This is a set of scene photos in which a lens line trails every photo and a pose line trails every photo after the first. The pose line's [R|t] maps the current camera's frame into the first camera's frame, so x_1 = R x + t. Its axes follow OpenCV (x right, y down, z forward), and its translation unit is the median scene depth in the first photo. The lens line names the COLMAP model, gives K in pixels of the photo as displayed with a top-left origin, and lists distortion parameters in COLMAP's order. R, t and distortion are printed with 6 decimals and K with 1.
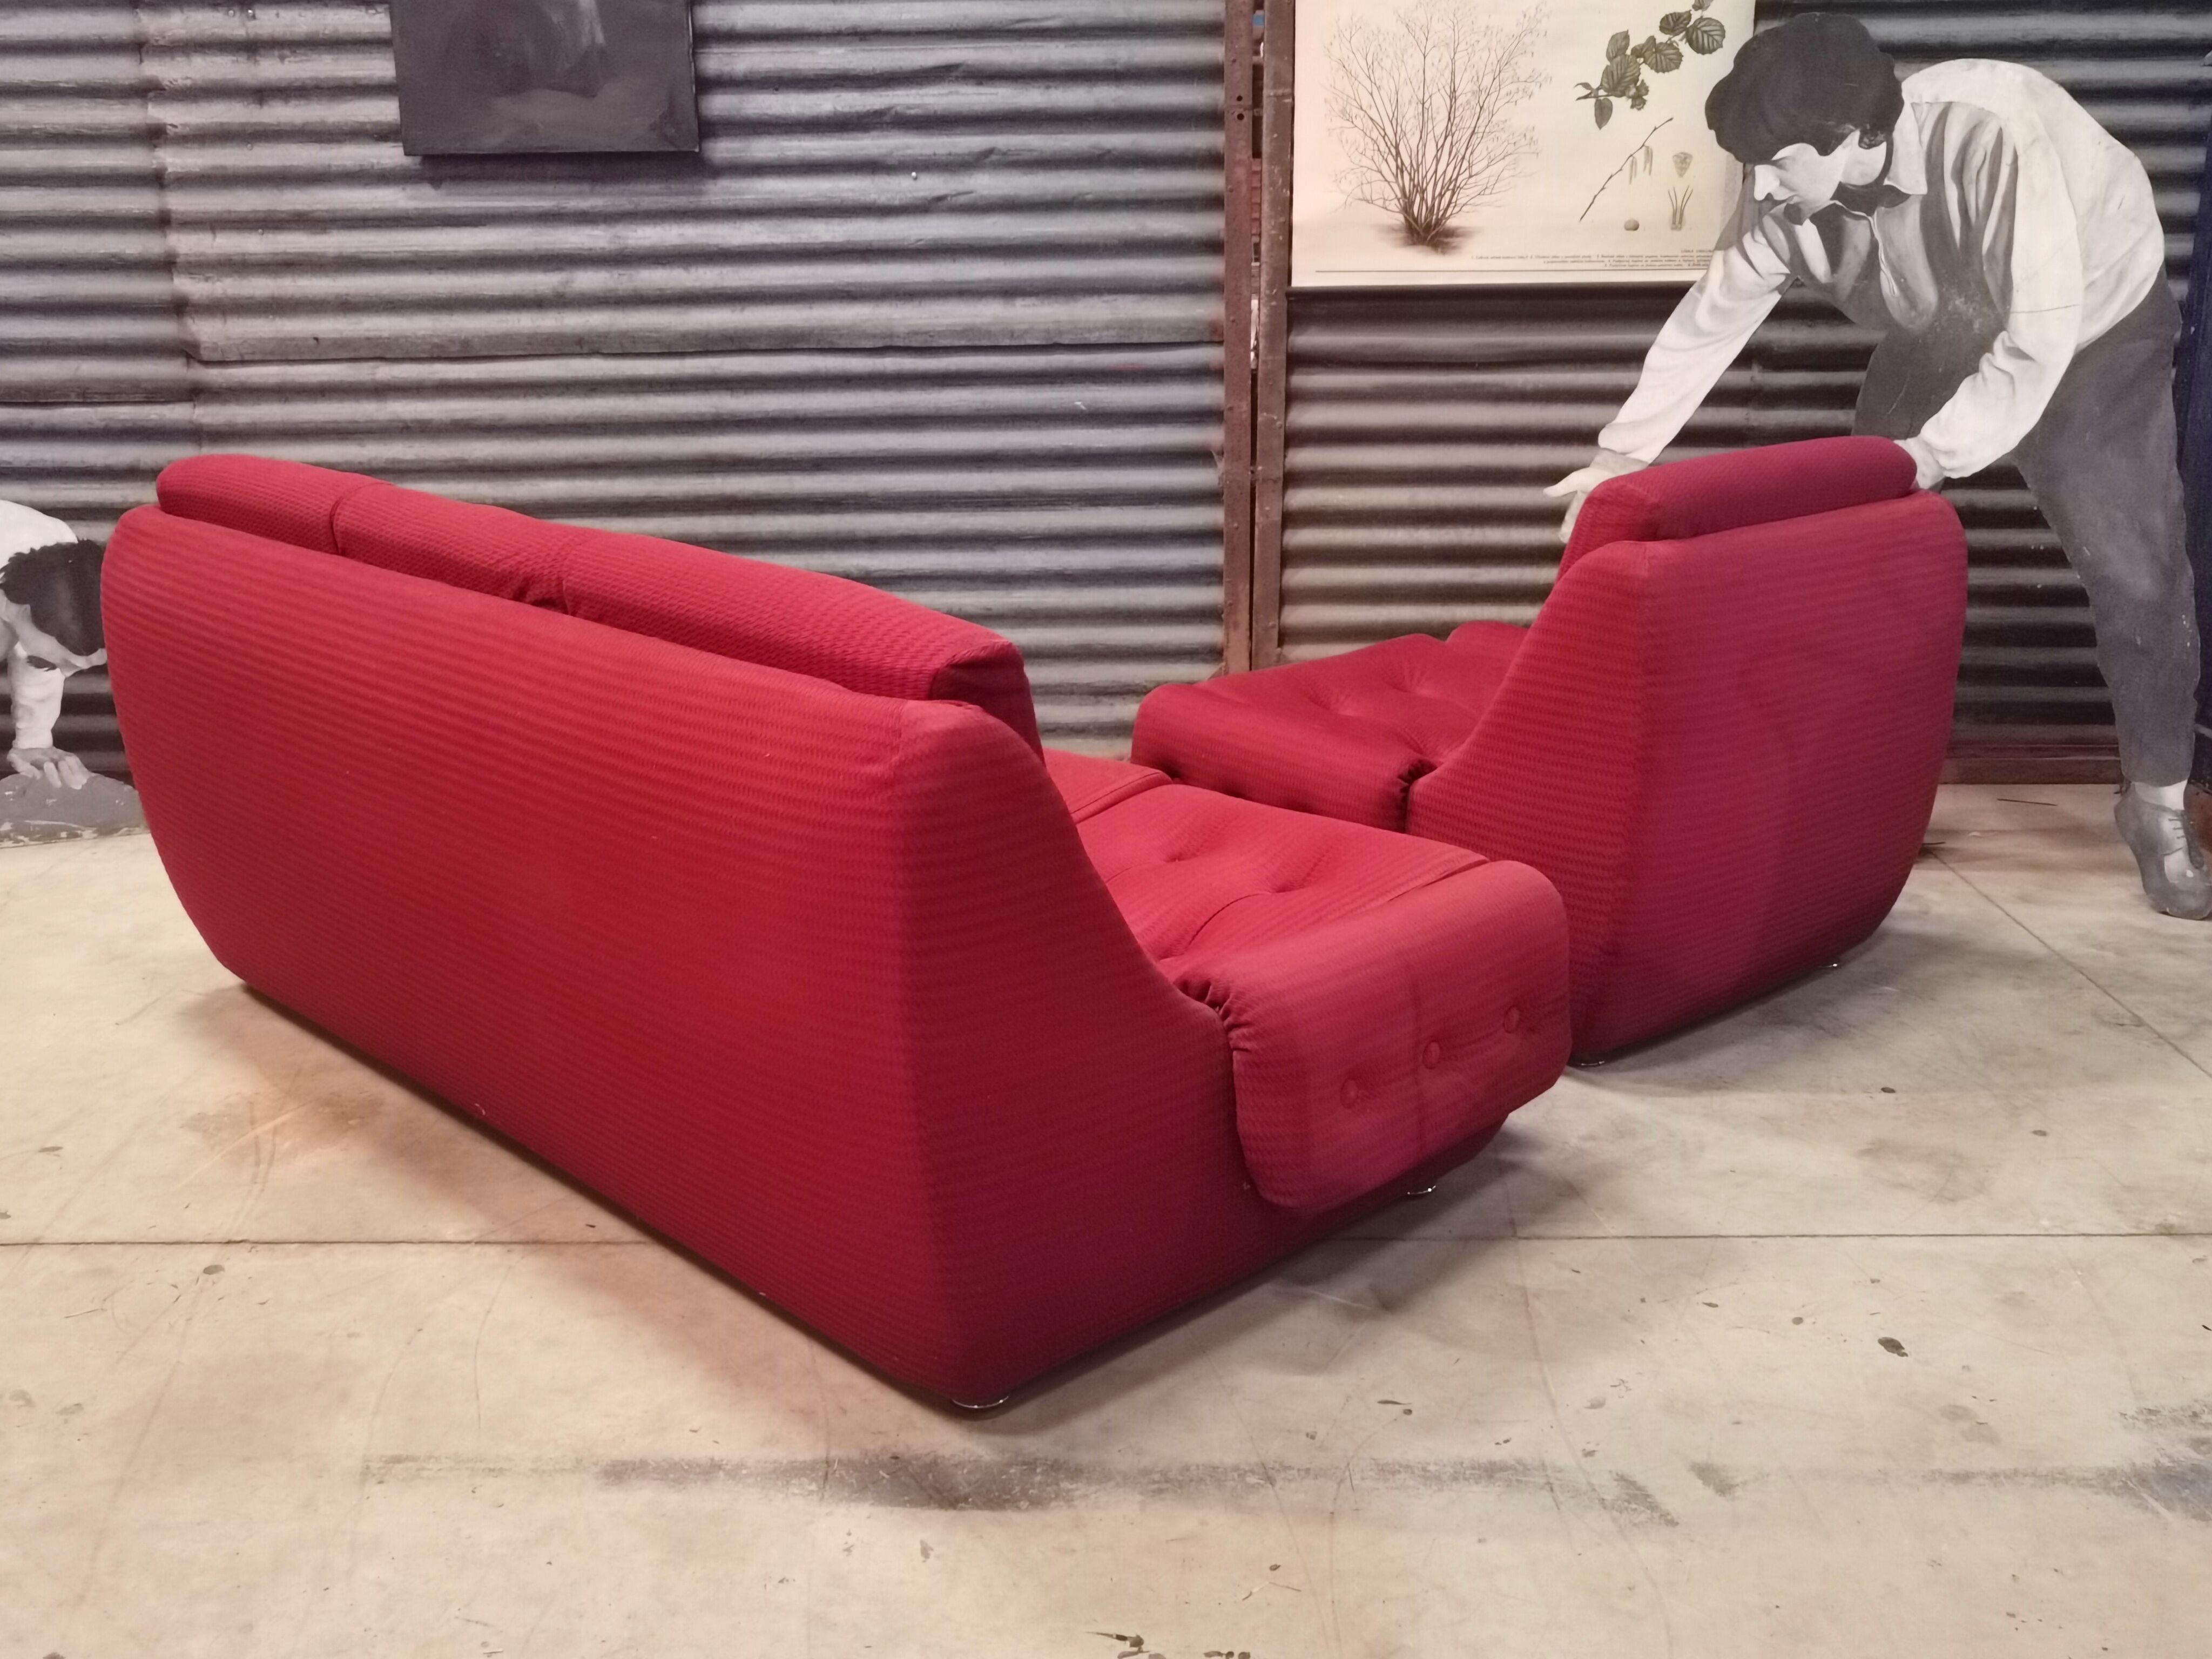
lens RADIAL K [[2134.6, 0, 1092.0], [0, 2134.6, 831.9], [0, 0, 1]] dist [-0.013587, 0.081899]
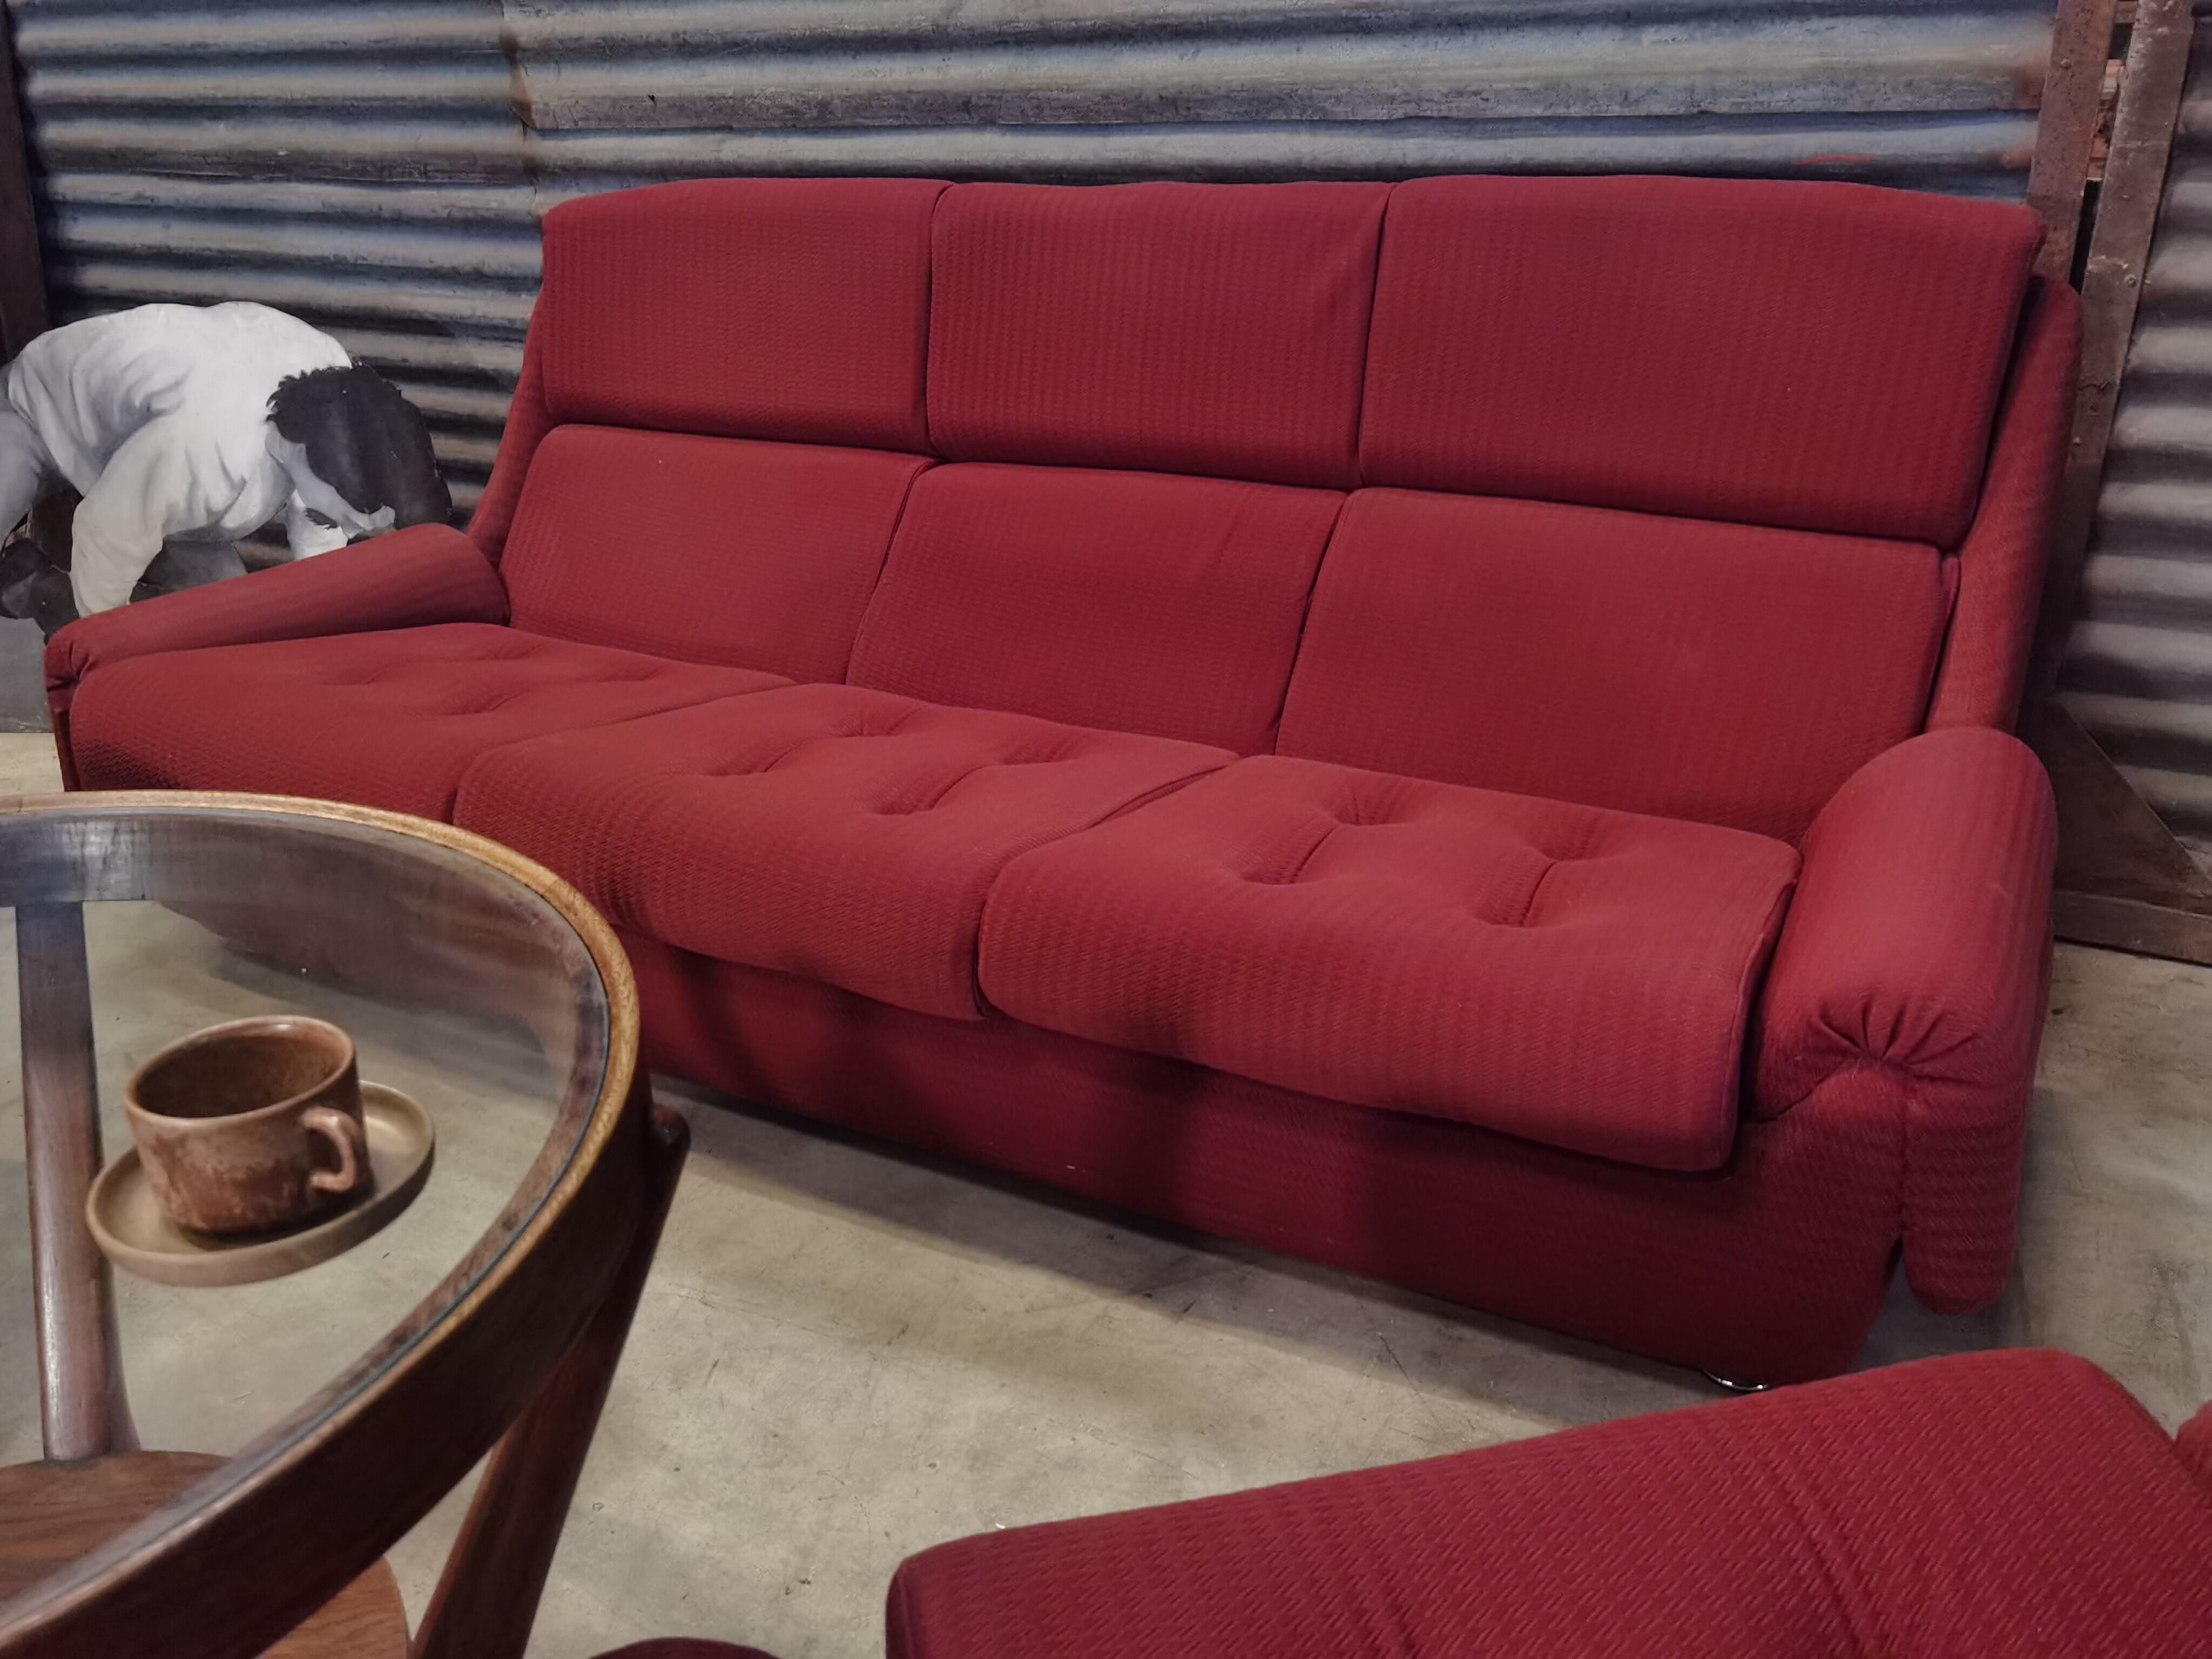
lens RADIAL K [[1766.8, 0, 1110.5], [0, 1766.8, 854.6], [0, 0, 1]] dist [0.042861, -0.043477]
pose [[0.900046, 0.175276, -0.398993, 0.065836], [-0.117209, 0.979178, 0.165749, -0.102460], [0.419737, -0.102416, 0.901849, 0.516405]]
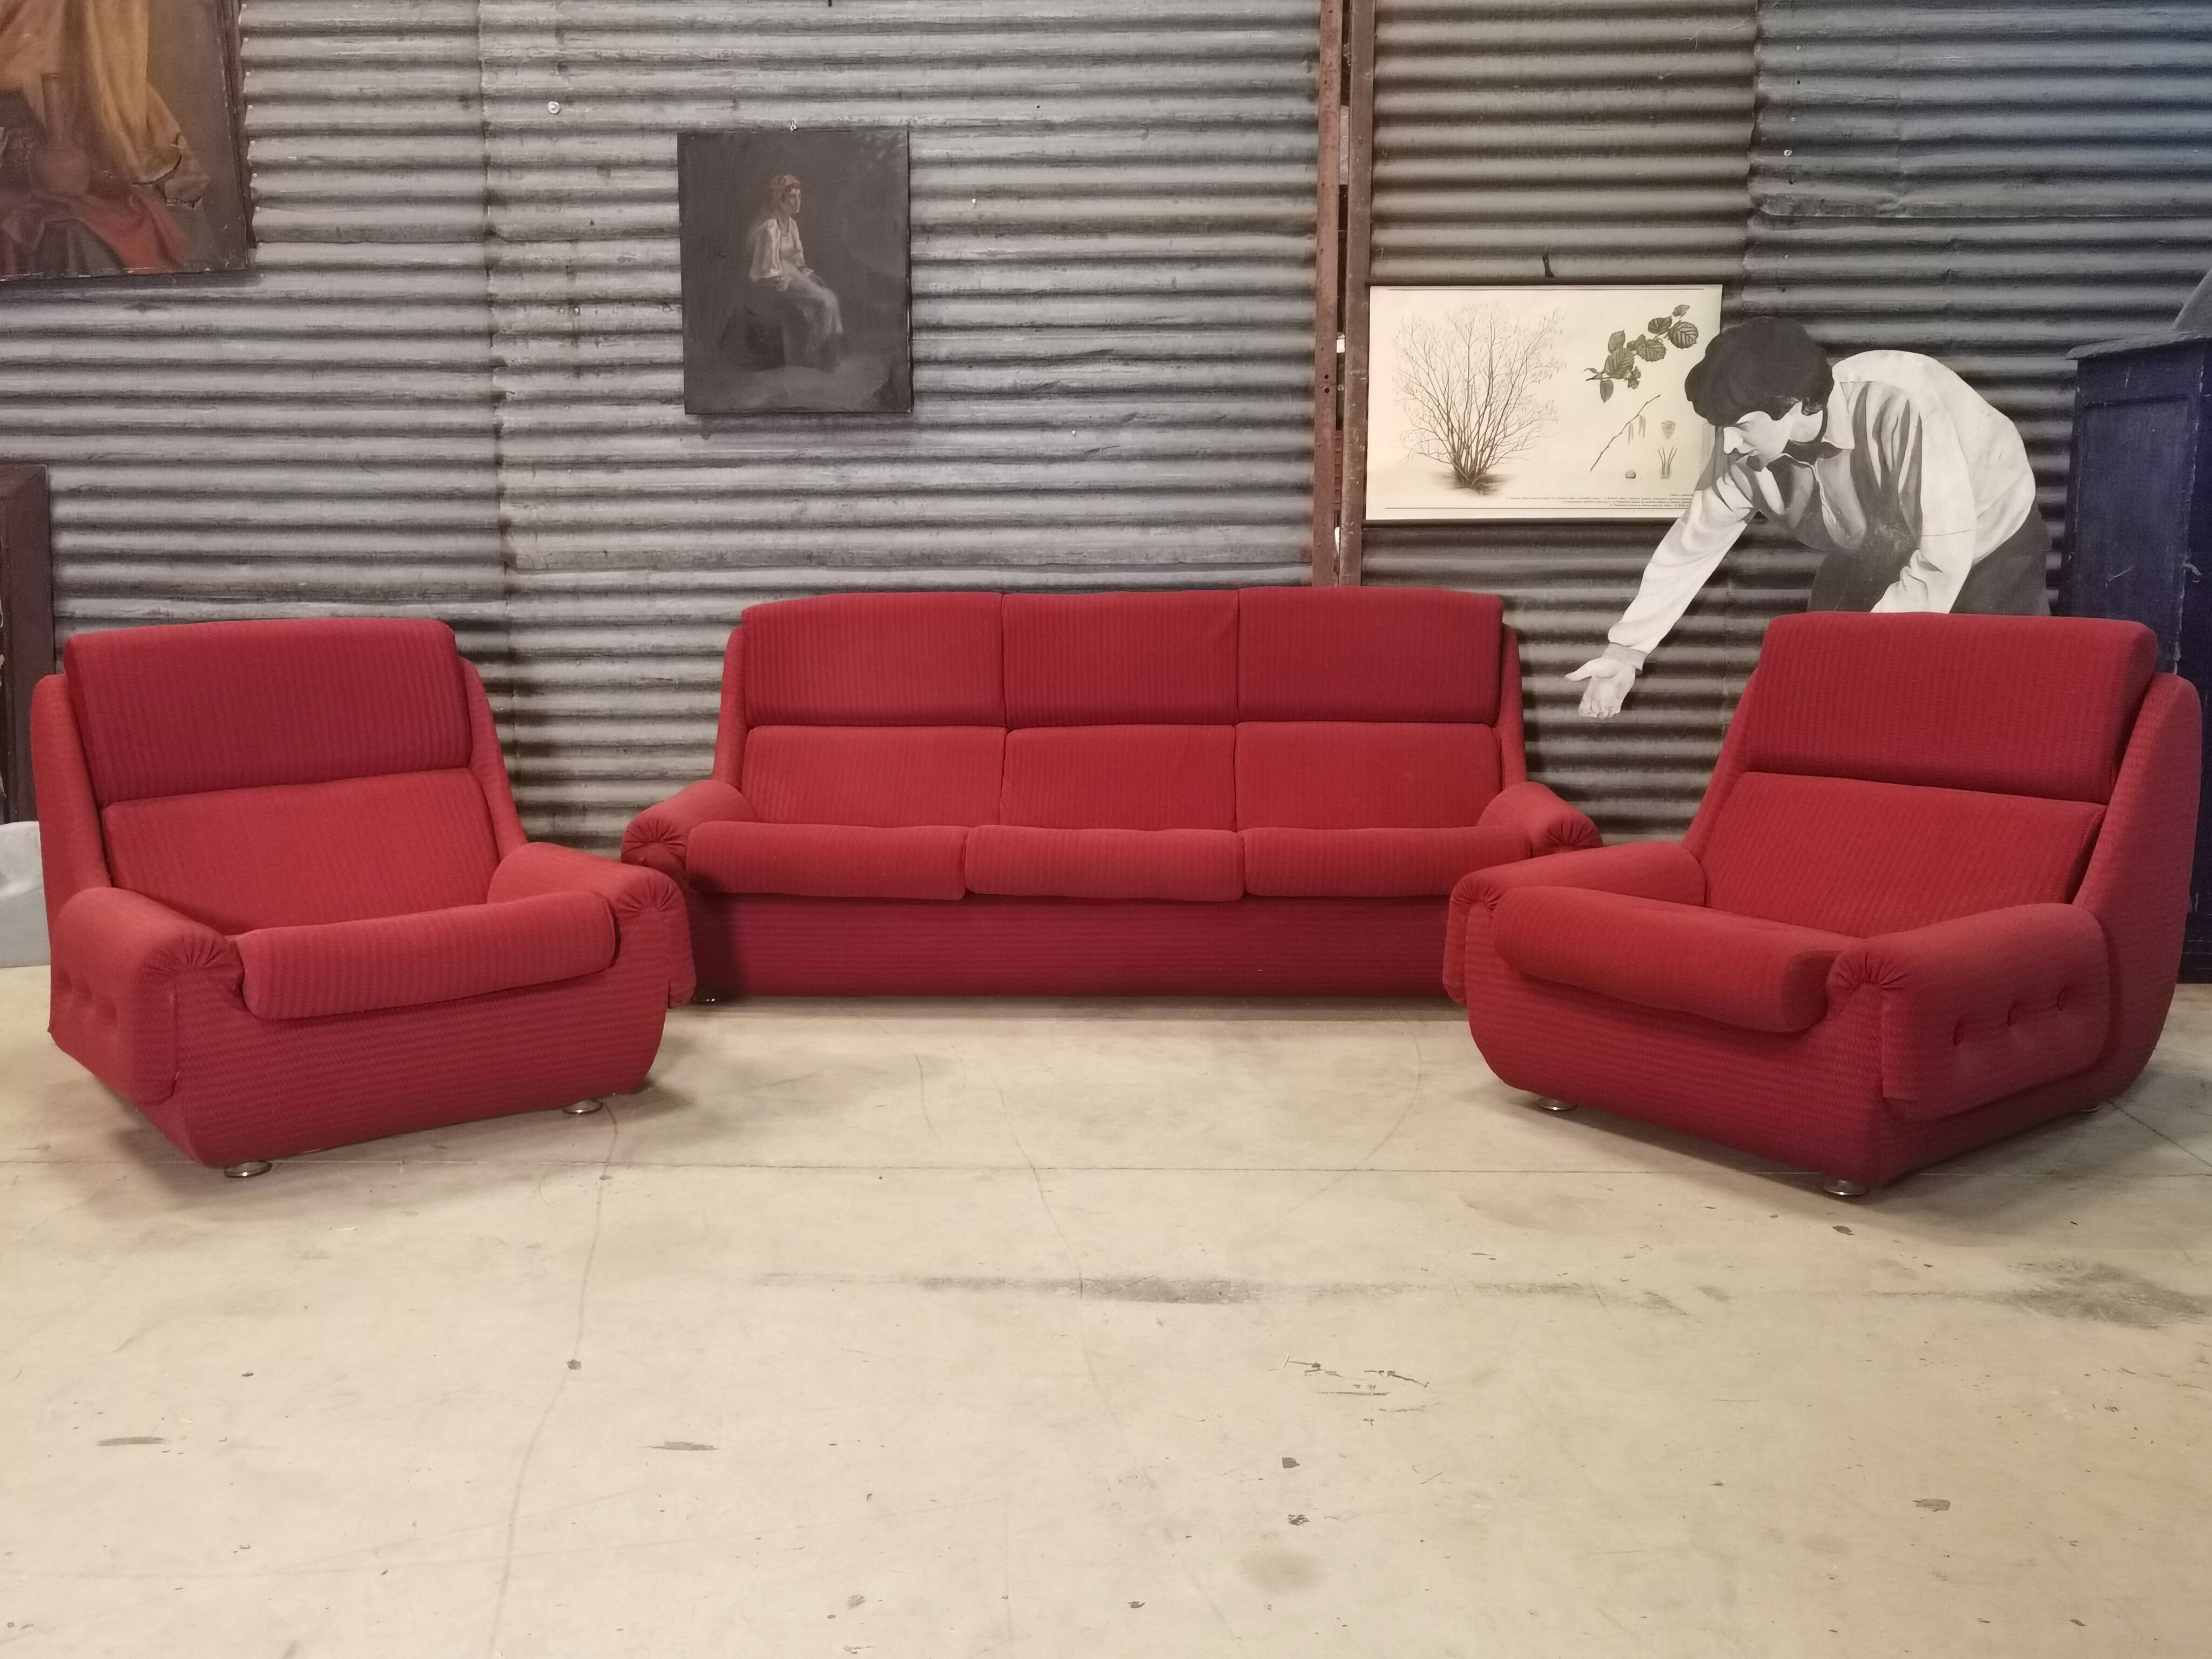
lens RADIAL K [[2006.1, 0, 1096.3], [0, 2006.1, 825.2], [0, 0, 1]] dist [-0.076104, 0.261915]
pose [[0.999824, 0.012121, -0.014343, -0.050836], [-0.013864, 0.991613, -0.128499, 0.086507], [0.012666, 0.128675, 0.991606, -0.176182]]
